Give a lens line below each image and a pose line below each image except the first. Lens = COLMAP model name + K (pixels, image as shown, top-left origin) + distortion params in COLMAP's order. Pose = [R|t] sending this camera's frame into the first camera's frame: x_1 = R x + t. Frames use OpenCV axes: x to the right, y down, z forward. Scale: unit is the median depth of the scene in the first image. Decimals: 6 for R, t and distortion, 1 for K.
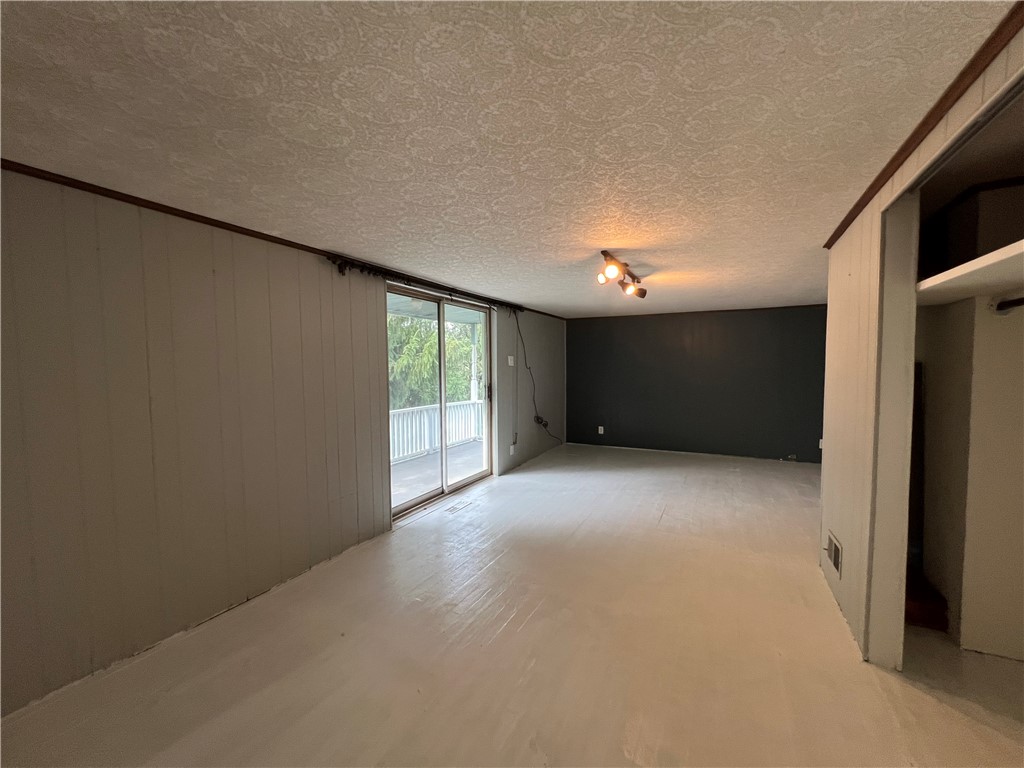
lens RADIAL K [[408.3, 0, 507.4], [0, 408.3, 381.1], [0, 0, 1]] dist [-0.002757, 0.000581]
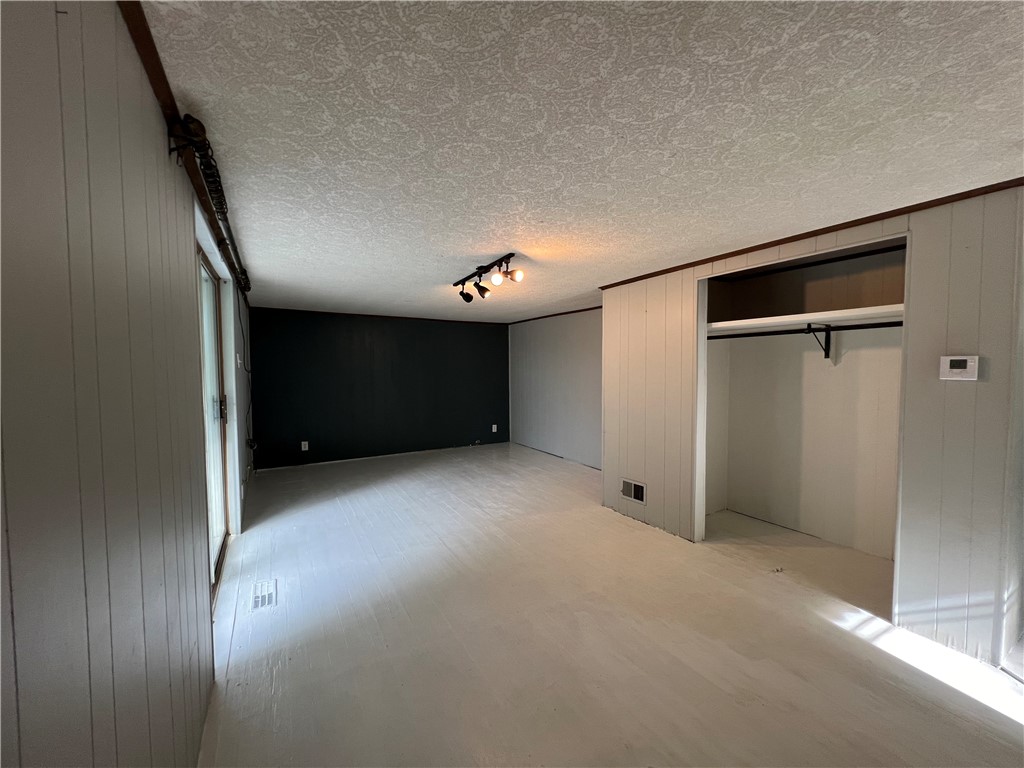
lens RADIAL K [[408.3, 0, 511.2], [0, 408.3, 386.6], [0, 0, 1]] dist [-0.002757, 0.000581]
pose [[0.527858, -0.032266, 0.848720, -0.397312], [0.028590, 0.999387, 0.020212, -0.010127], [-0.848851, 0.013596, 0.528457, 0.308995]]
